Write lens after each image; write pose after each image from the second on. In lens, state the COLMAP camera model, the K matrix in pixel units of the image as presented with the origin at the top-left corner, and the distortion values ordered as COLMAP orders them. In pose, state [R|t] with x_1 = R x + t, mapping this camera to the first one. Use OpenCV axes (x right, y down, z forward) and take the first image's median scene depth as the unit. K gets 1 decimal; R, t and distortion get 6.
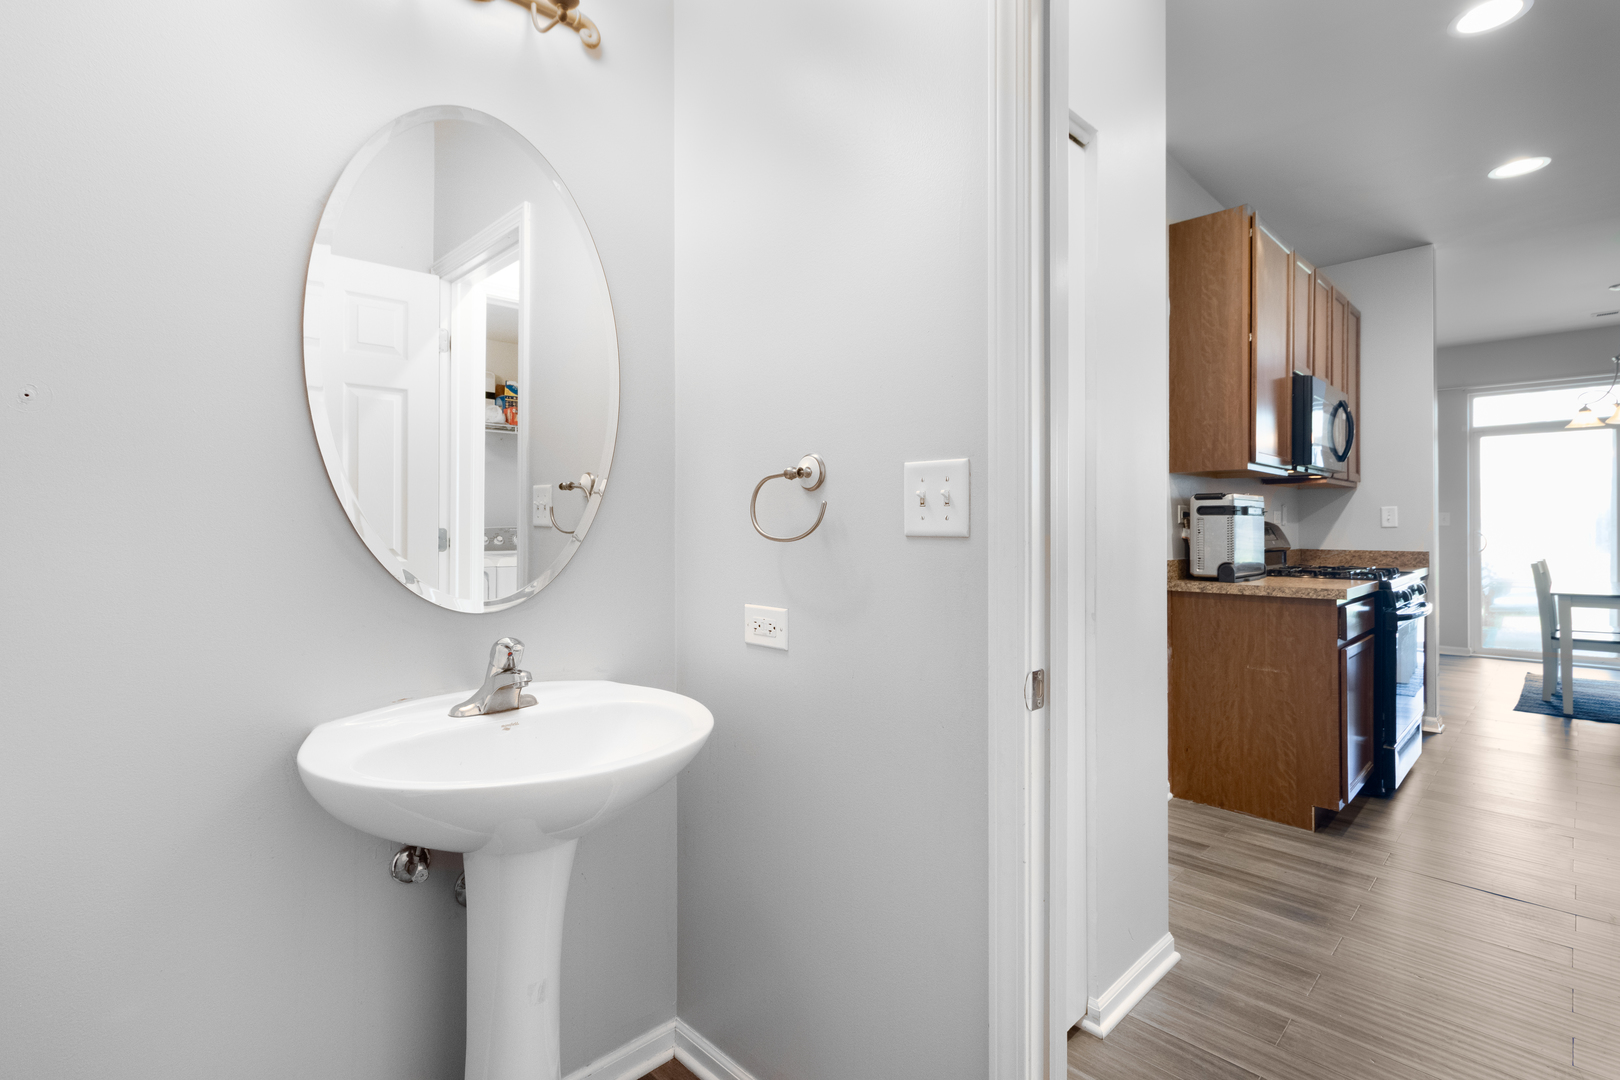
lens RADIAL K [[748.6, 0, 815.3], [0, 748.6, 518.3], [0, 0, 1]] dist [0.001774, 0.000044]
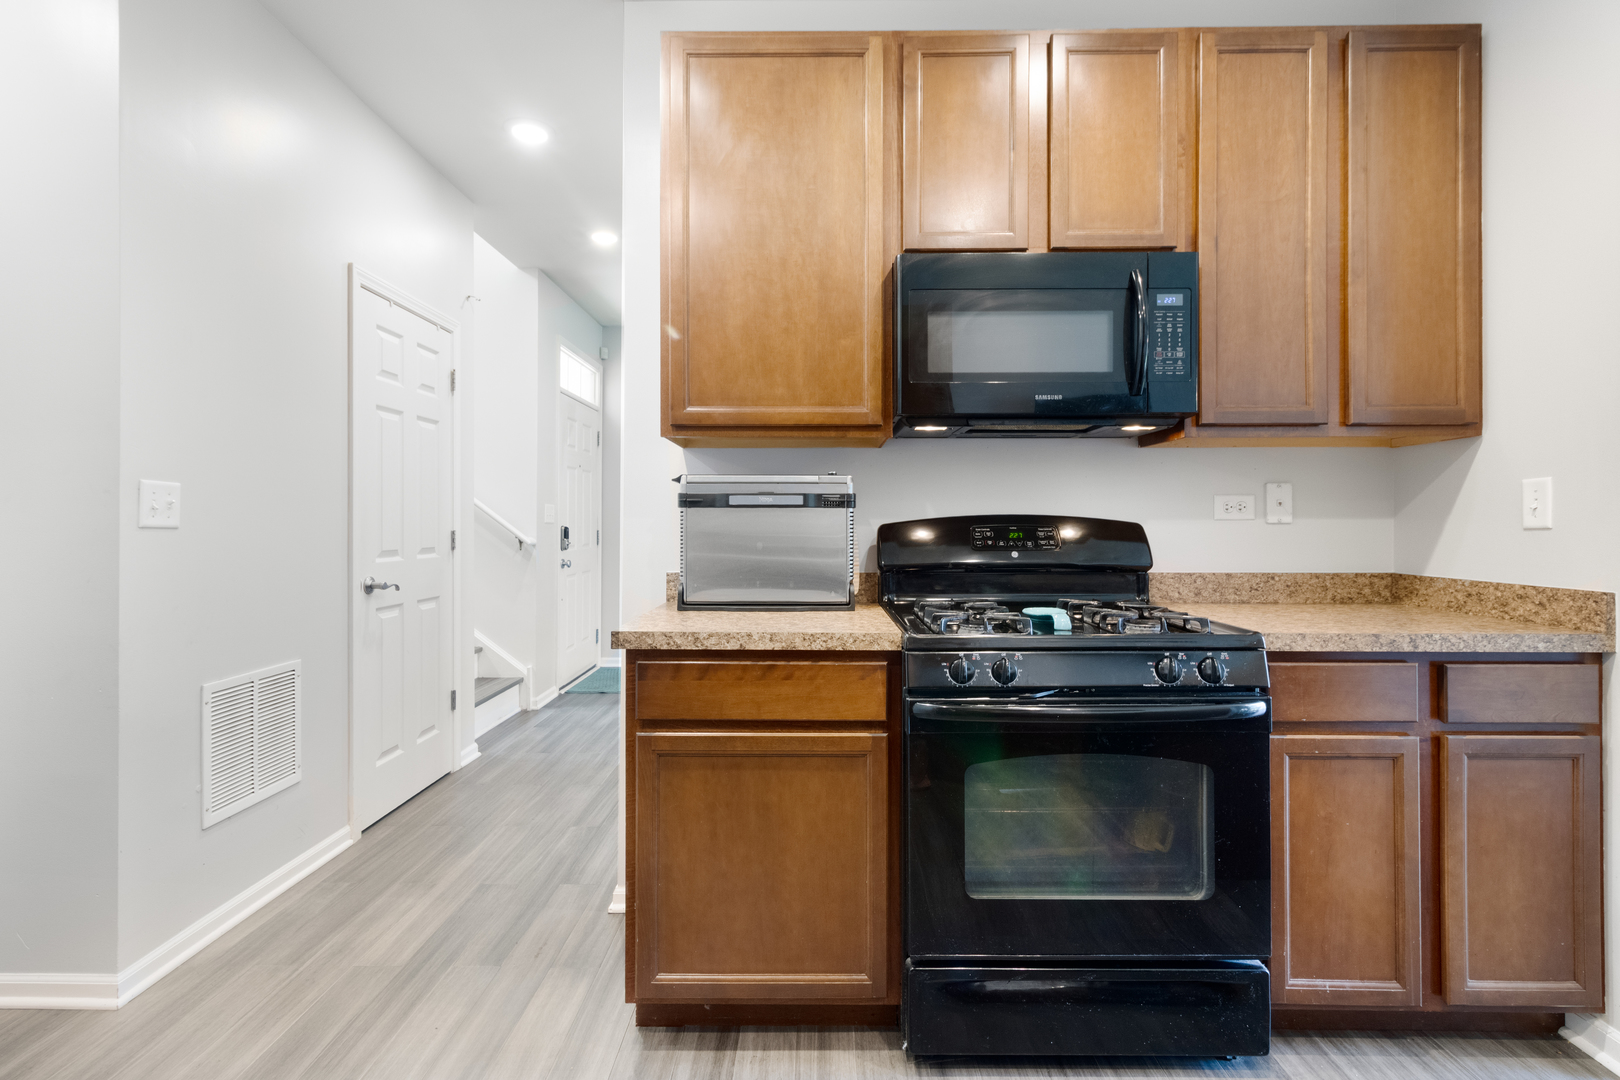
lens RADIAL K [[748.6, 0, 815.3], [0, 748.6, 518.3], [0, 0, 1]] dist [0.001774, 0.000044]
pose [[0.713933, -0.001759, -0.700212, 0.775416], [0.003913, 0.999991, 0.001477, 0.004218], [0.700204, -0.003794, 0.713933, 0.434063]]
